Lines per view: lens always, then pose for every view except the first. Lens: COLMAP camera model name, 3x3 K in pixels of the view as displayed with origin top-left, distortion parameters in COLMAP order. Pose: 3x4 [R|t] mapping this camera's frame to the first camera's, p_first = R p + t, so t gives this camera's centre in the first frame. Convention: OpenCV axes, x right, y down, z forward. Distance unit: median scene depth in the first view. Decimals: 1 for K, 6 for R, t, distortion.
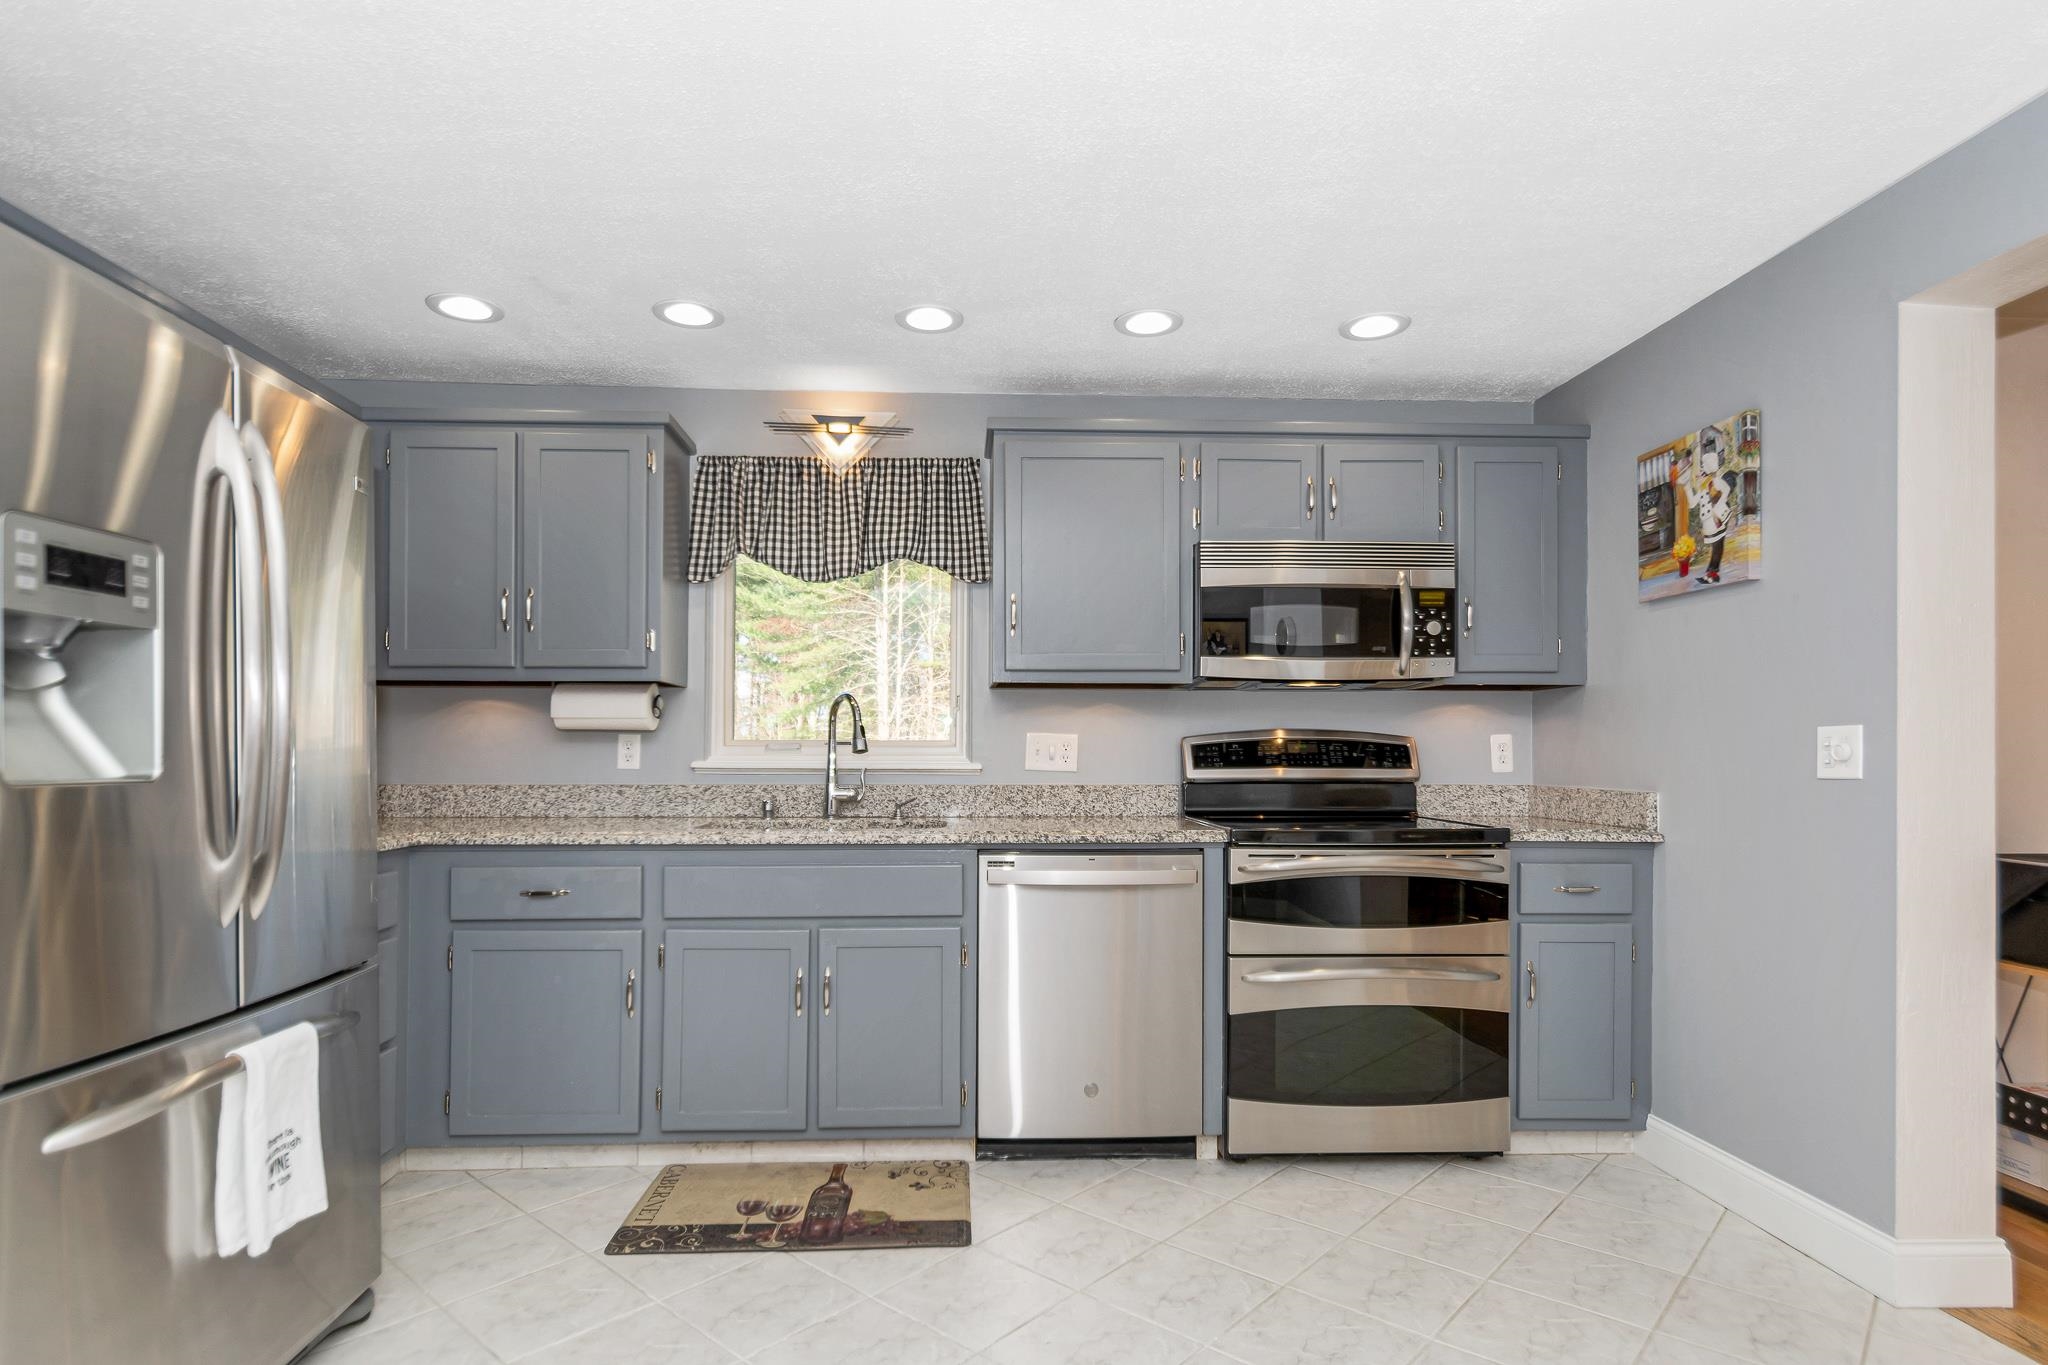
lens RADIAL K [[1043.3, 0, 1016.0], [0, 1043.3, 747.5], [0, 0, 1]] dist [0.007515, 0.000034]
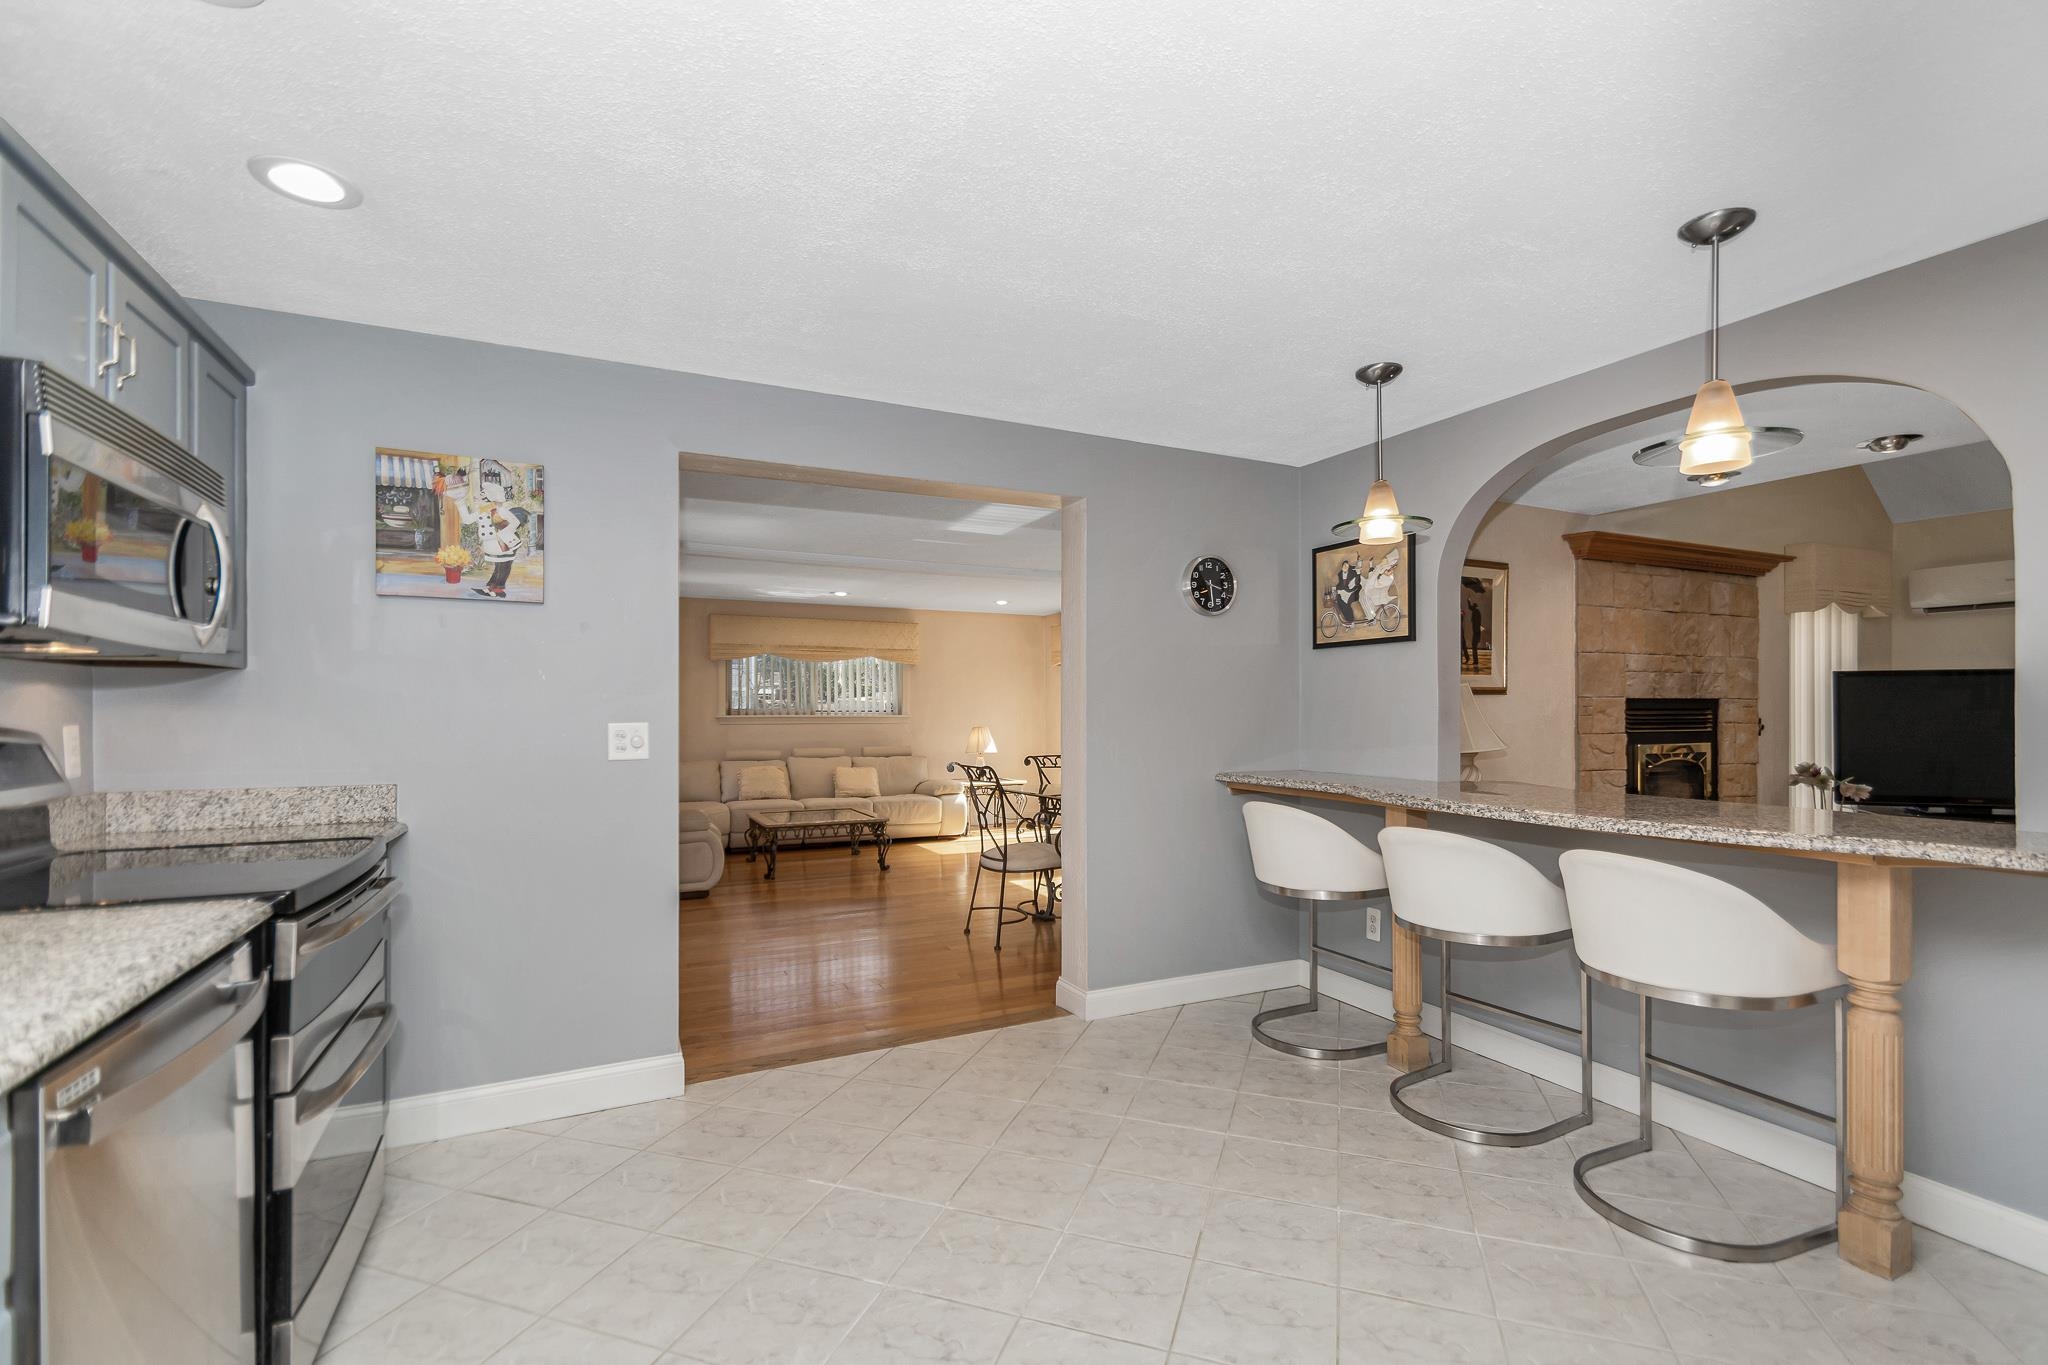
lens RADIAL K [[918.4, 0, 1013.0], [0, 918.4, 707.5], [0, 0, 1]] dist [0.014503, -0.005694]
pose [[-0.382219, 0.001806, 0.924070, -0.456632], [-0.003396, 0.999989, -0.003359, -0.030457], [-0.924066, -0.004422, -0.382208, 0.792024]]
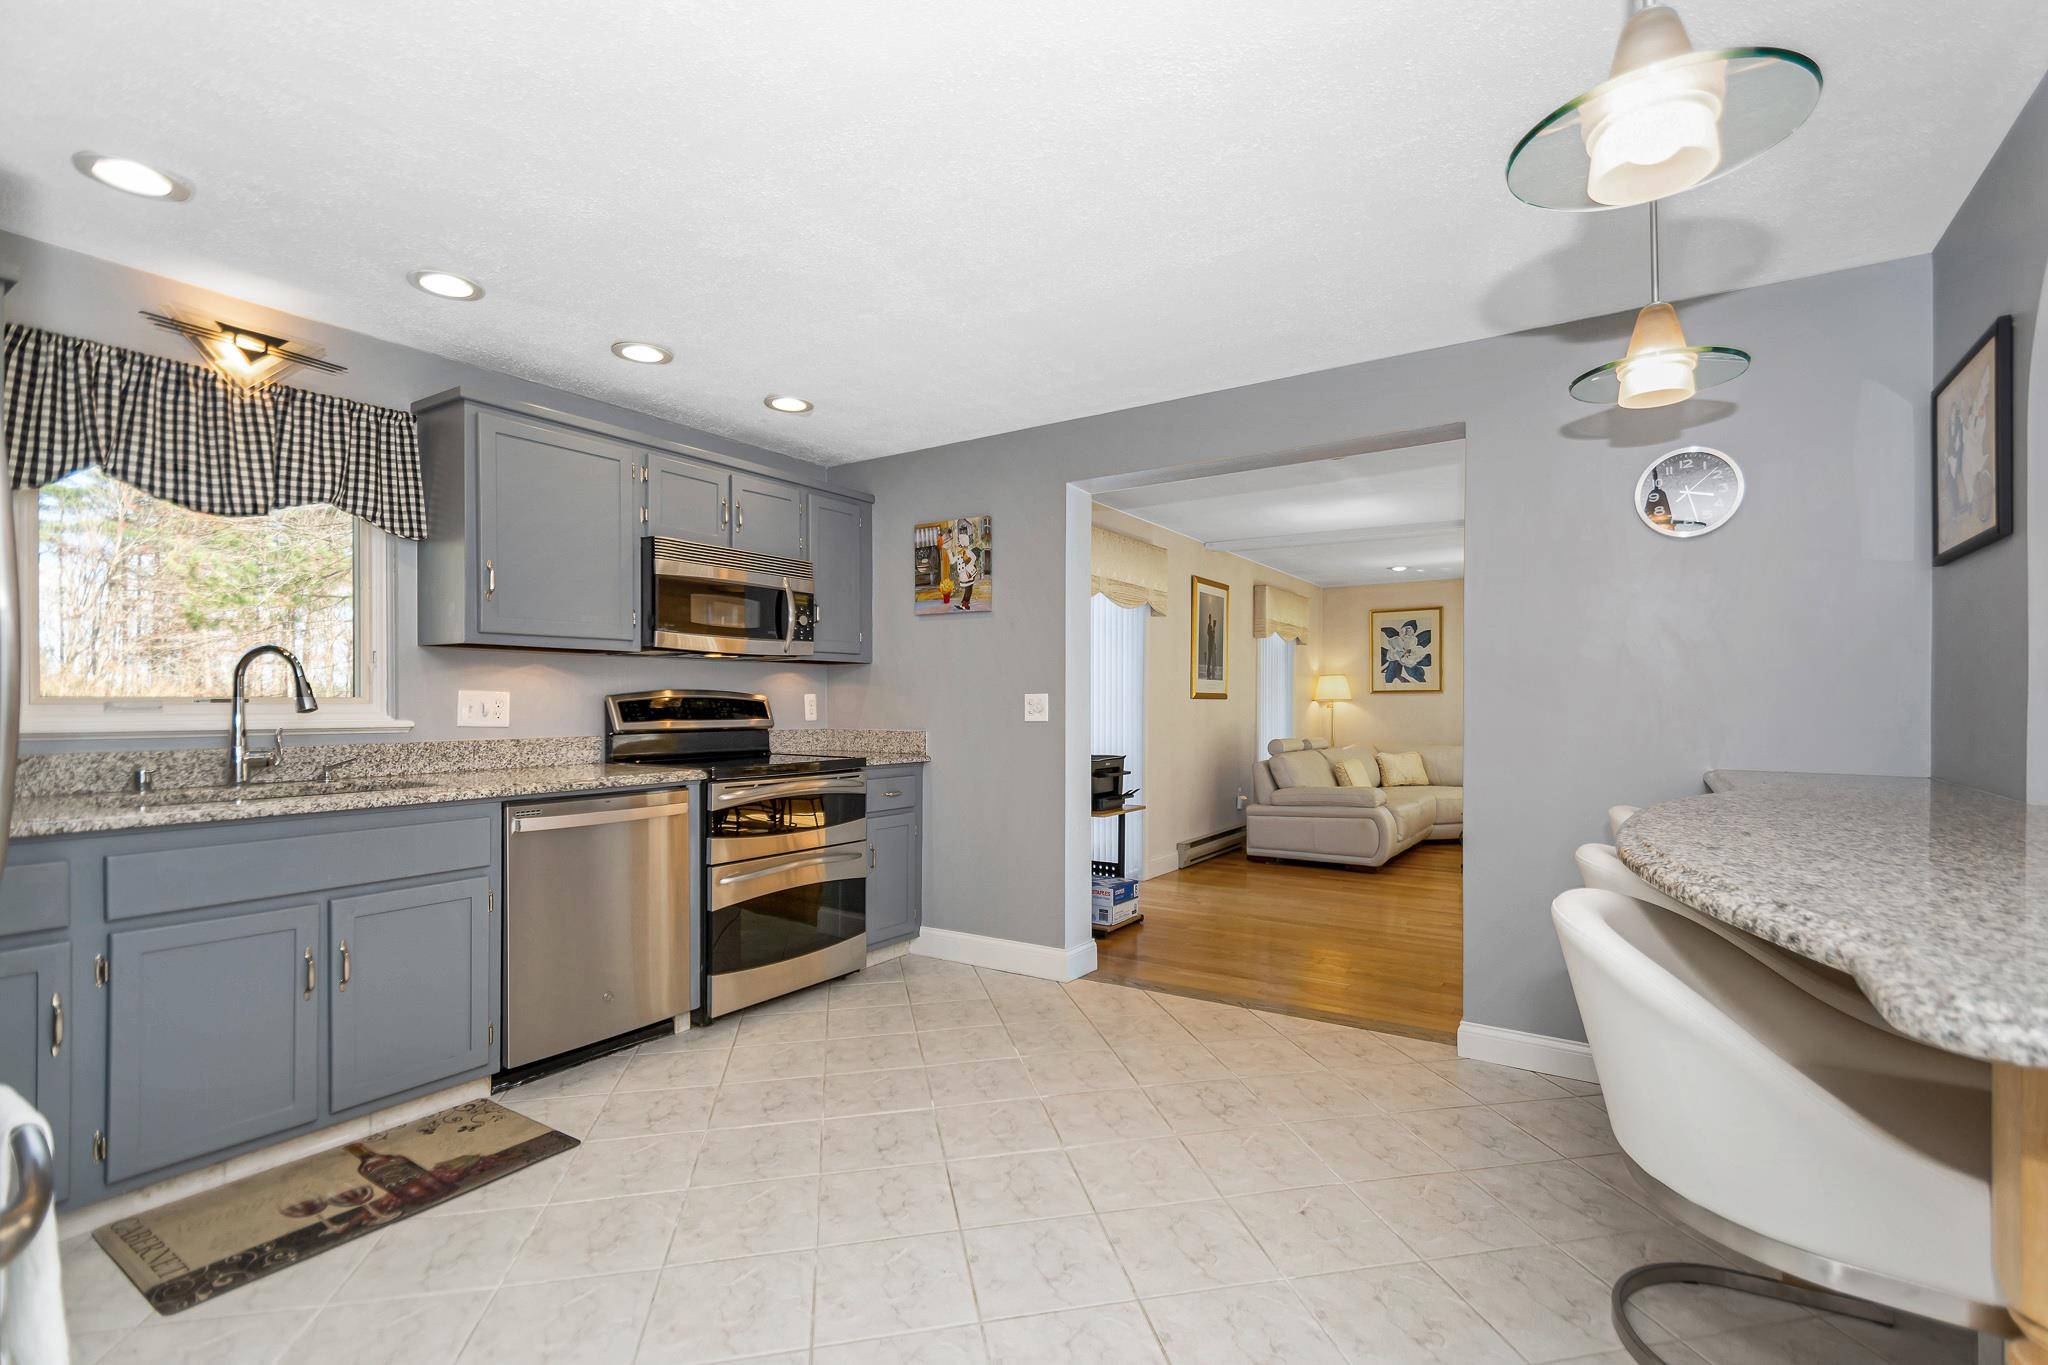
lens RADIAL K [[918.4, 0, 1013.0], [0, 918.4, 707.5], [0, 0, 1]] dist [0.014503, -0.005694]
pose [[0.605104, -0.006603, 0.796119, -0.461317], [-0.002912, 0.999941, 0.010506, -0.010333], [-0.796141, -0.008676, 0.605049, 0.012443]]
